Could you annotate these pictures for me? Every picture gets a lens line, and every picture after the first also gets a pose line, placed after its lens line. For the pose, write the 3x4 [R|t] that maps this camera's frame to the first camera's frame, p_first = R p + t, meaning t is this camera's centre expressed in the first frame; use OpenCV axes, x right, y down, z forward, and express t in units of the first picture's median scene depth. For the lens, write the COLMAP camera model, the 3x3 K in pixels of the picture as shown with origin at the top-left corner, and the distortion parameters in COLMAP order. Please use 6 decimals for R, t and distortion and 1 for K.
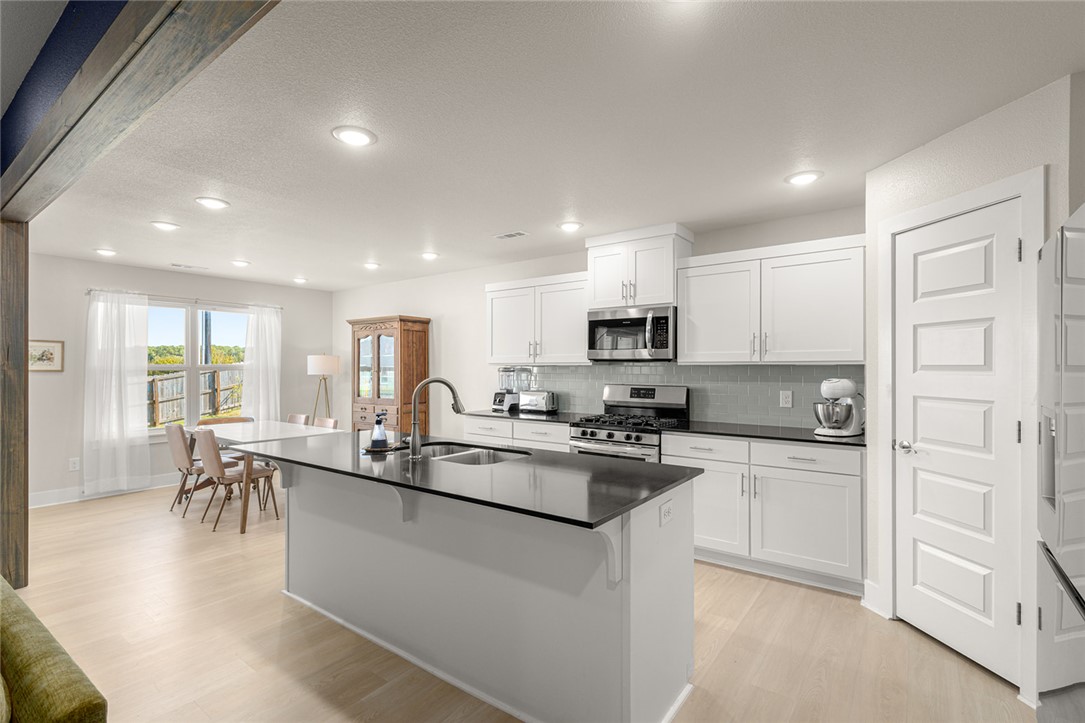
lens RADIAL K [[498.0, 0, 545.2], [0, 498.0, 365.0], [0, 0, 1]] dist [0.007571, -0.002267]
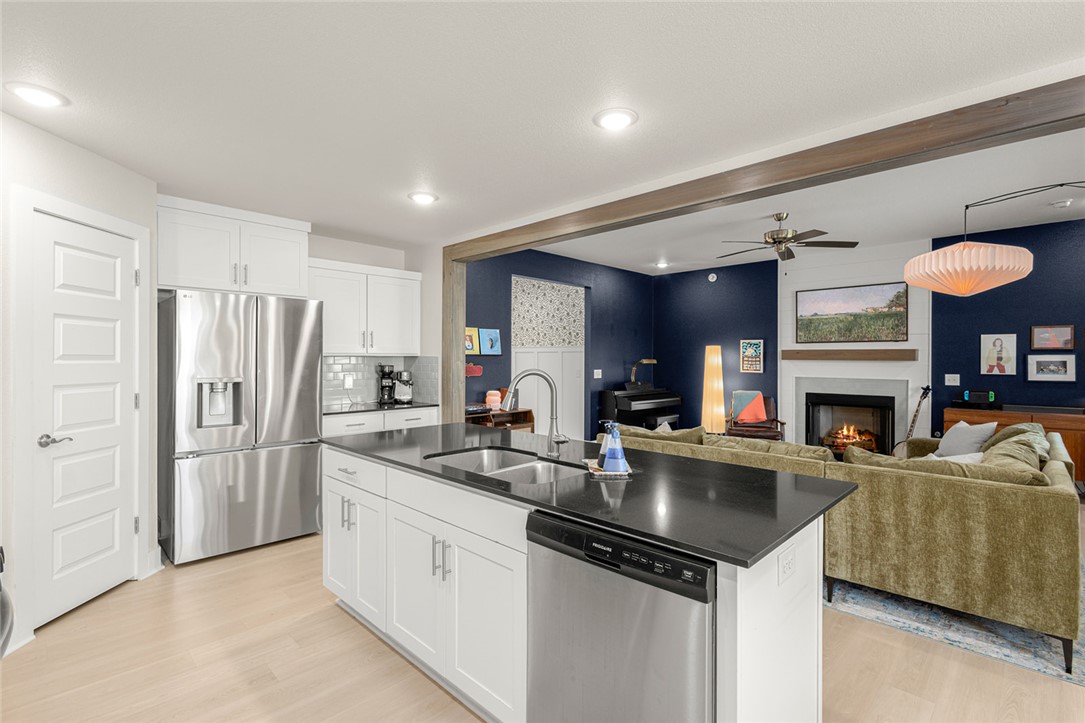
lens RADIAL K [[498.0, 0, 542.7], [0, 498.0, 358.9], [0, 0, 1]] dist [0.007571, -0.002267]
pose [[-0.989328, -0.003534, 0.145663, -0.167123], [-0.004027, 0.999987, -0.003086, 0.004449], [-0.145651, -0.003639, -0.989329, 0.867844]]
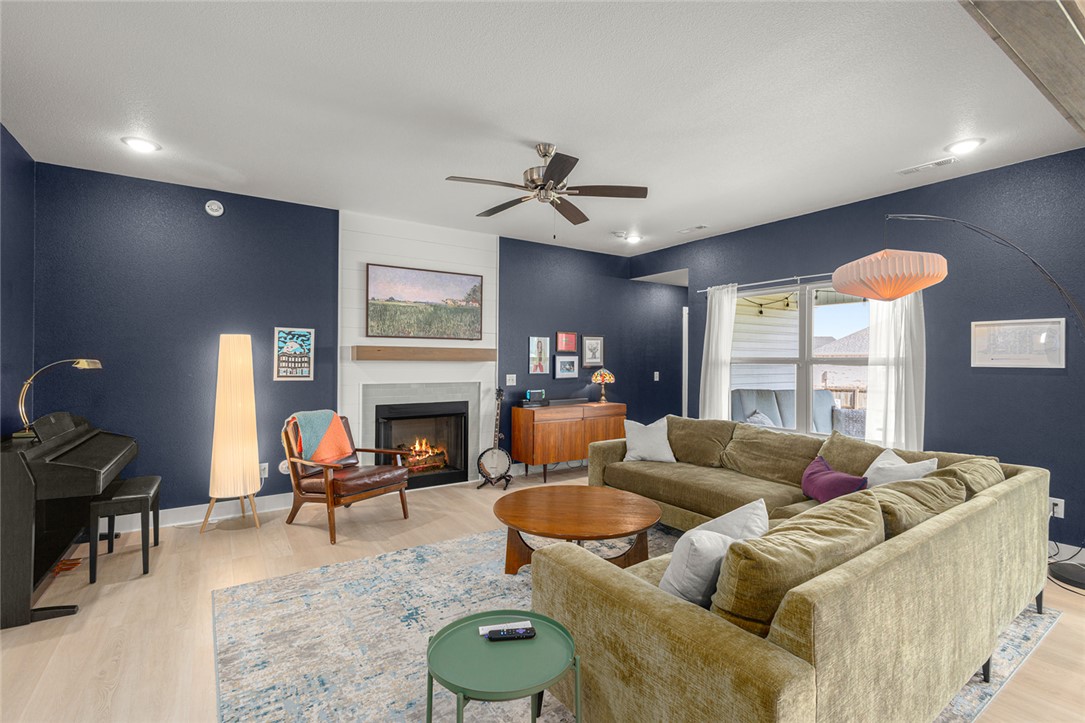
lens RADIAL K [[498.0, 0, 540.3], [0, 498.0, 359.3], [0, 0, 1]] dist [0.007571, -0.002267]
pose [[-0.345921, -0.003832, -0.938256, 0.112103], [-0.002308, 0.999992, -0.003233, 0.000905], [0.938261, 0.001047, -0.345927, 0.124103]]
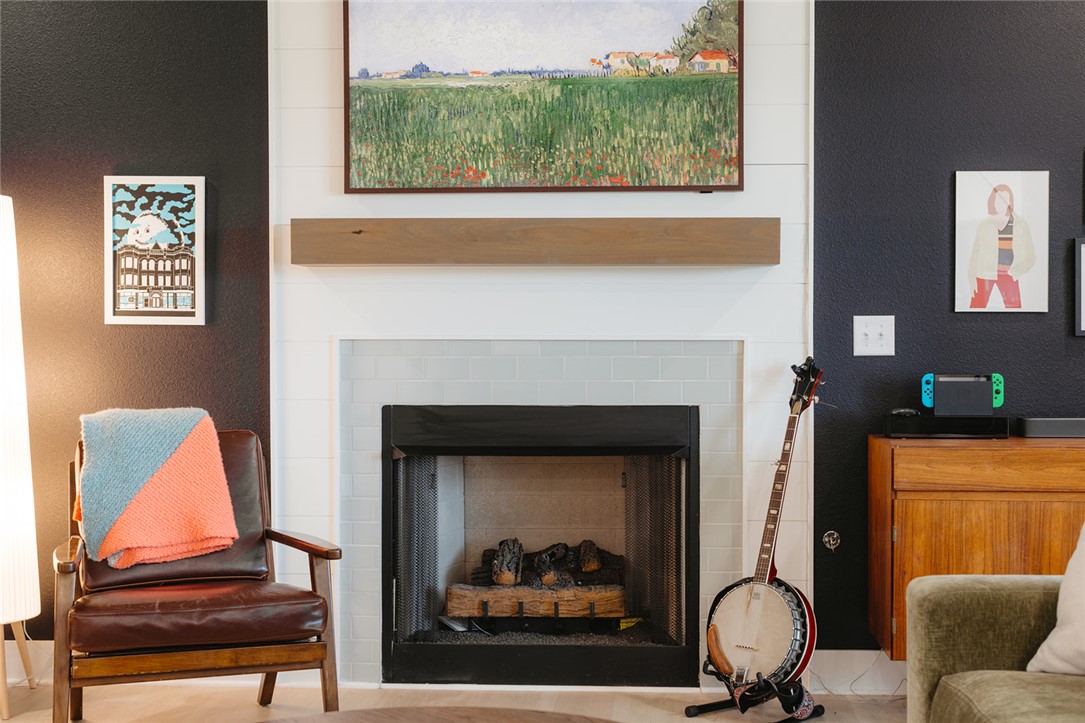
lens RADIAL K [[1572.7, 0, 552.1], [0, 1572.7, 333.7], [0, 0, 1]] dist [0.024388, 0.000000]
pose [[-0.843315, 0.005217, -0.537394, -0.228236], [0.002671, 0.999981, 0.005515, 0.035465], [0.537412, 0.003216, -0.843313, 0.358603]]
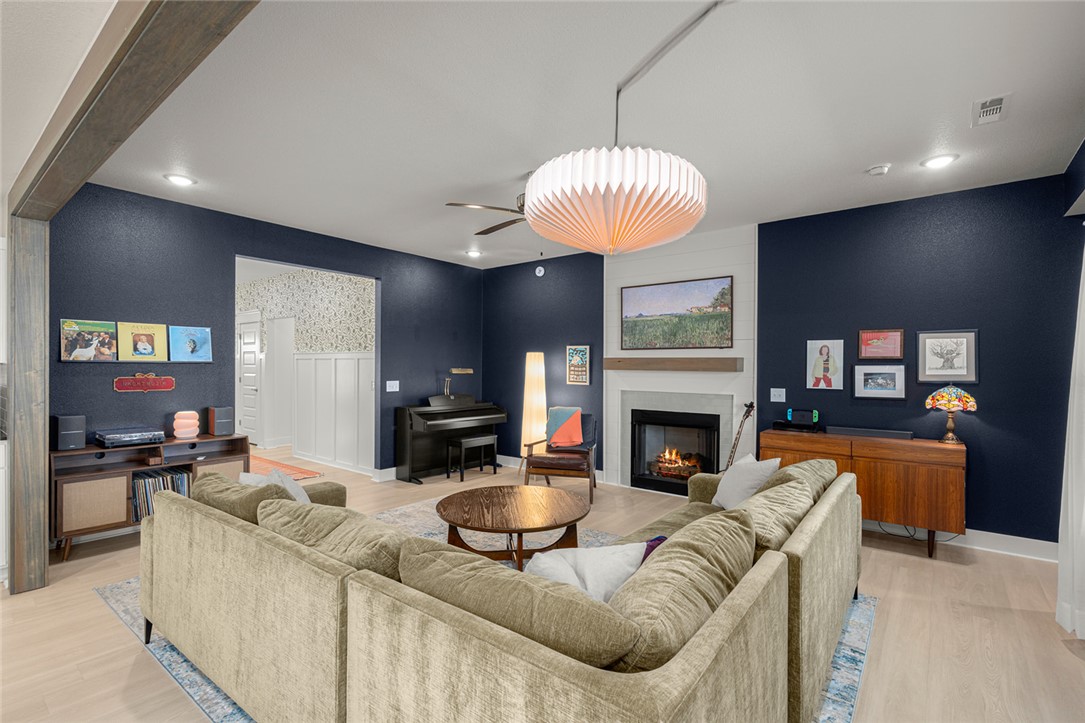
lens RADIAL K [[498.0, 0, 540.6], [0, 498.0, 368.5], [0, 0, 1]] dist [0.007571, -0.002267]
pose [[-0.999254, -0.007825, 0.037824, -0.489129], [-0.007831, 0.999969, -0.000019, -0.001254], [-0.037822, -0.000315, -0.999284, 0.580283]]
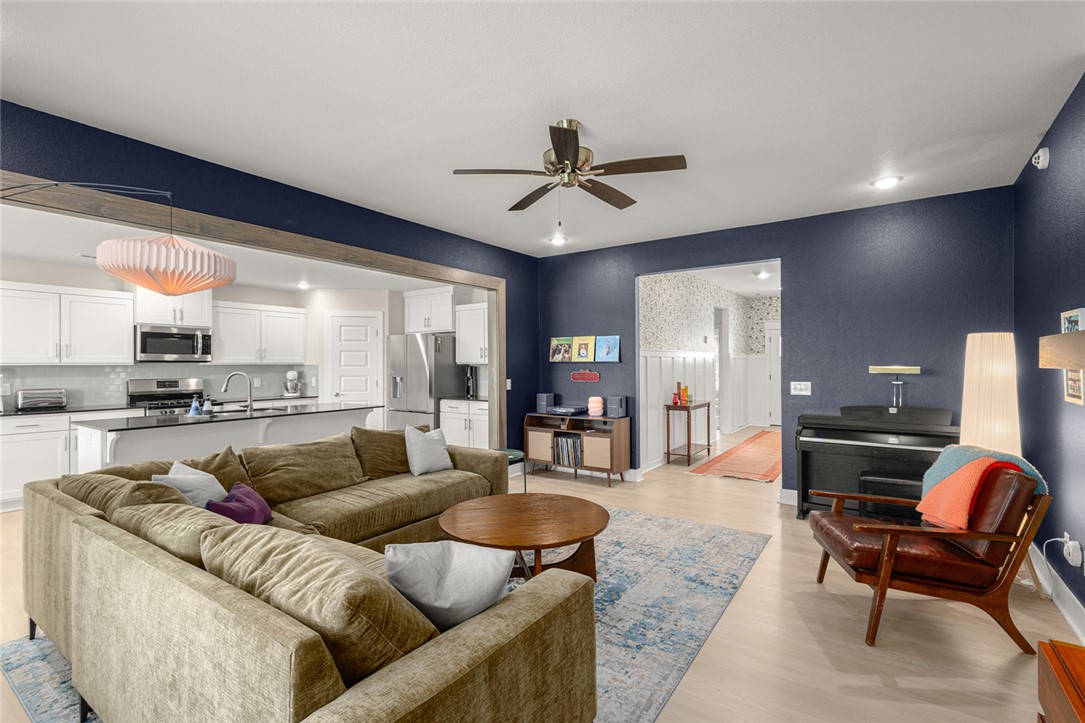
lens RADIAL K [[498.0, 0, 540.0], [0, 498.0, 360.7], [0, 0, 1]] dist [0.007571, -0.002267]
pose [[-0.016686, 0.005536, 0.999845, -0.996518], [-0.000273, 0.999985, -0.005542, -0.003257], [-0.999861, -0.000365, -0.016685, -0.040490]]
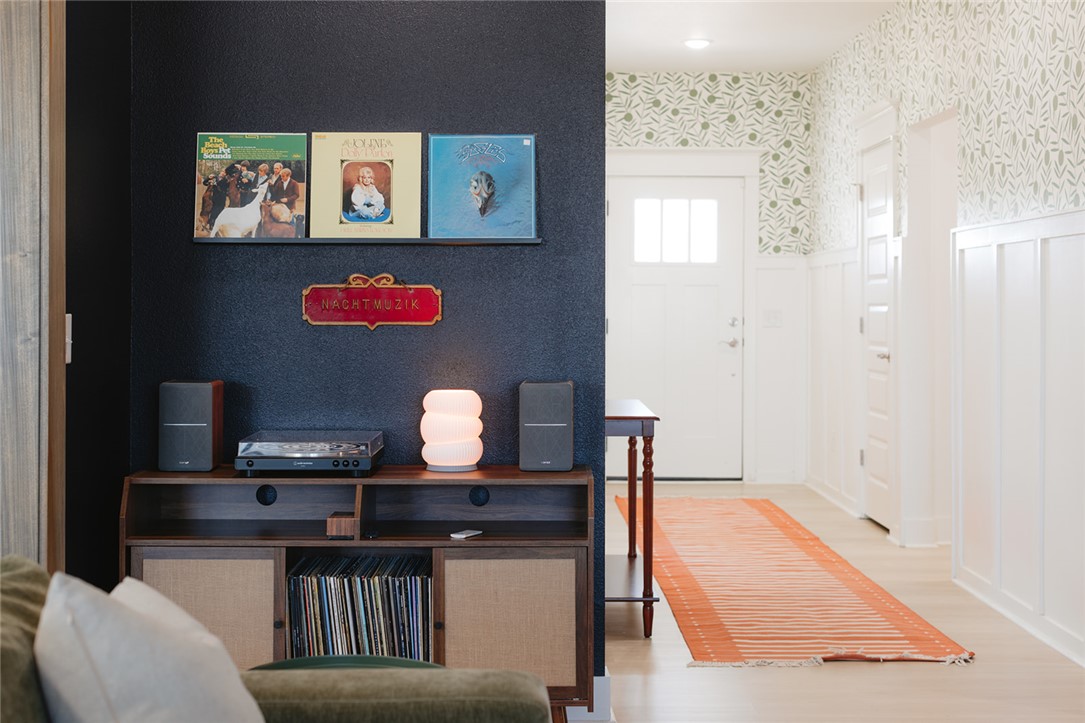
lens RADIAL K [[1572.7, 0, 532.5], [0, 1572.7, 297.6], [0, 0, 1]] dist [0.024388, 0.000000]
pose [[-0.602125, 0.001571, 0.798401, -0.578926], [-0.006495, 0.999955, -0.006866, 0.028566], [-0.798376, -0.009320, -0.602088, 0.275996]]
